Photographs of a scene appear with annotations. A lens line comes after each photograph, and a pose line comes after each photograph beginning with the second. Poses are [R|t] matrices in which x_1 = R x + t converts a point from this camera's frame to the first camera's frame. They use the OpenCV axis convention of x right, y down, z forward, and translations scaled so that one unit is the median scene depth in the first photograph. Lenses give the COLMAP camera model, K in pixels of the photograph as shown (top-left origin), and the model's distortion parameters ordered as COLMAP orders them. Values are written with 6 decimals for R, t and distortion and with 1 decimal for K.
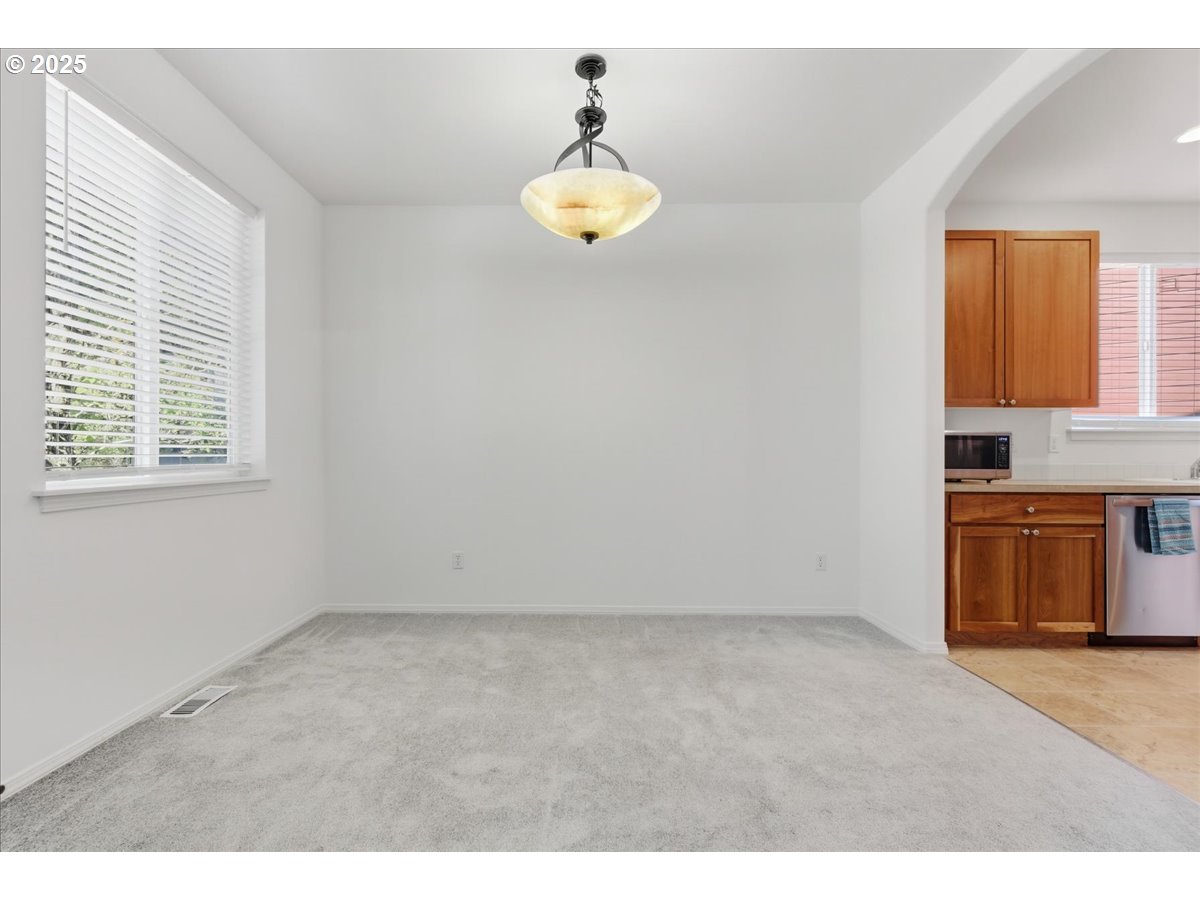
lens RADIAL K [[525.1, 0, 587.0], [0, 525.1, 456.0], [0, 0, 1]] dist [-0.002936, -0.000661]
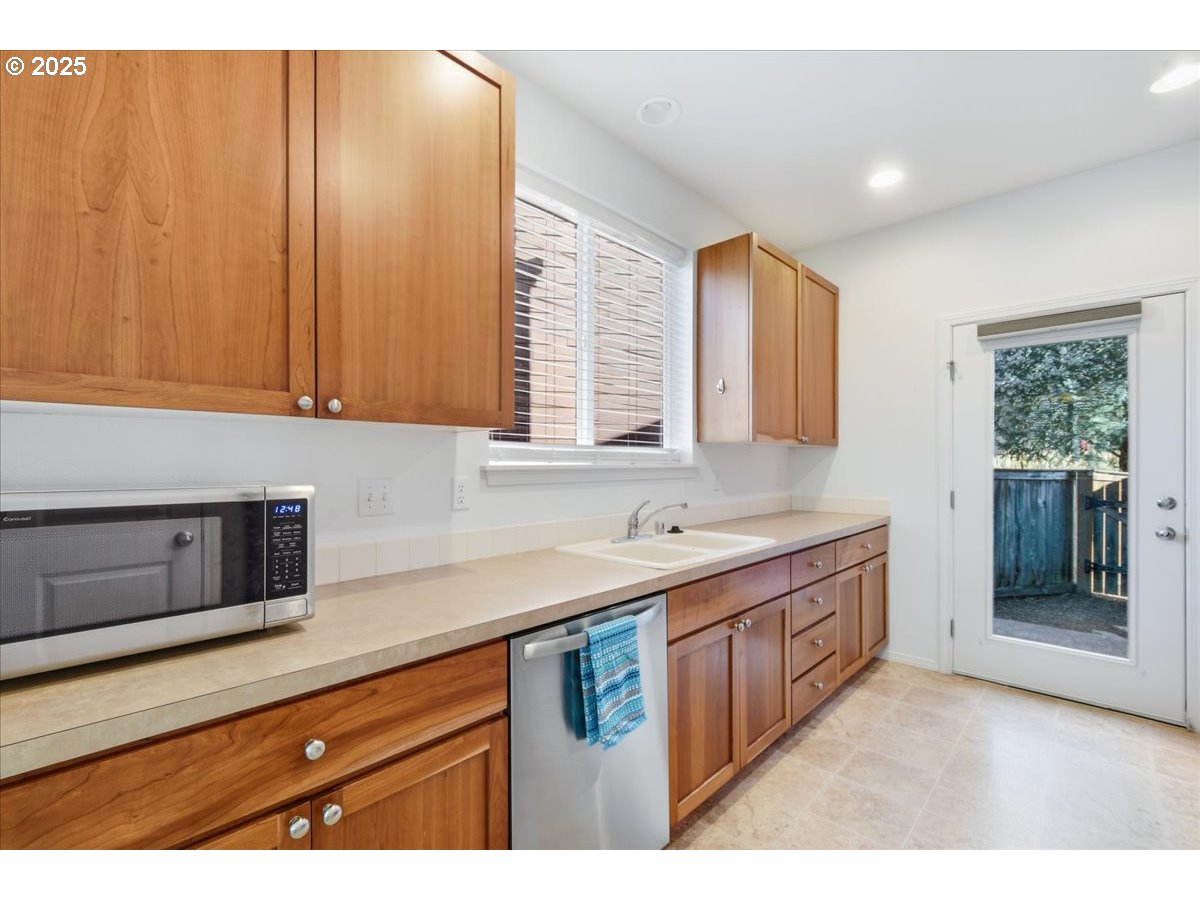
lens RADIAL K [[525.1, 0, 587.0], [0, 525.1, 456.0], [0, 0, 1]] dist [-0.002936, -0.000661]
pose [[0.688598, 0.006881, 0.725111, 0.726279], [0.003509, 0.999912, -0.012822, -0.066296], [-0.725135, 0.011374, 0.688513, 0.662227]]
